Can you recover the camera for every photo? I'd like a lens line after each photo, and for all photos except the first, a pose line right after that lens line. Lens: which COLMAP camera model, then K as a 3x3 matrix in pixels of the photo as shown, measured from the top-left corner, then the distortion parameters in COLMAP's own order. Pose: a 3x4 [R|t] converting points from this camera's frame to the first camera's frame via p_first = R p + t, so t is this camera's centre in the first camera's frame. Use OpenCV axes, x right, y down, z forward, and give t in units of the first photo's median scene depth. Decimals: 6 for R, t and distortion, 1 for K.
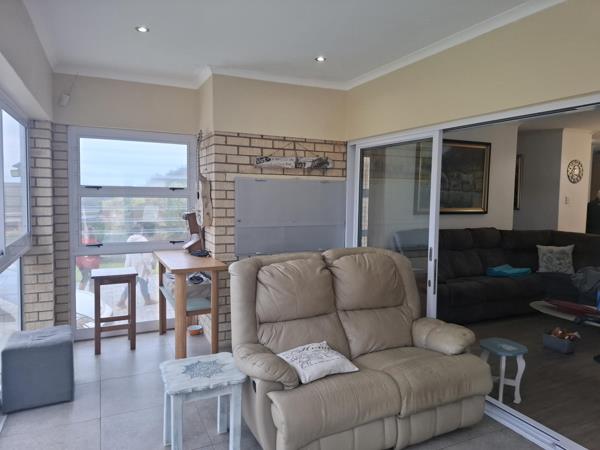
lens RADIAL K [[432.5, 0, 300.0], [0, 432.5, 225.0], [0, 0, 1]] dist [0.061044, -0.069409]
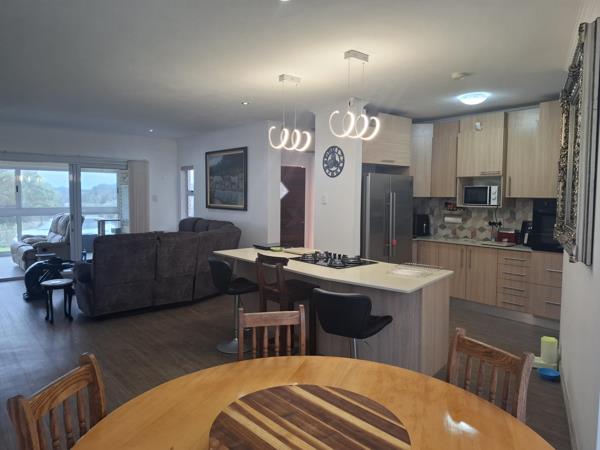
lens RADIAL K [[432.5, 0, 300.0], [0, 432.5, 225.0], [0, 0, 1]] dist [0.061044, -0.069409]
pose [[0.268895, 0.047161, -0.962014, 1.565758], [-0.081199, 0.996355, 0.026149, -0.028654], [0.959741, 0.071083, 0.271744, 0.849699]]
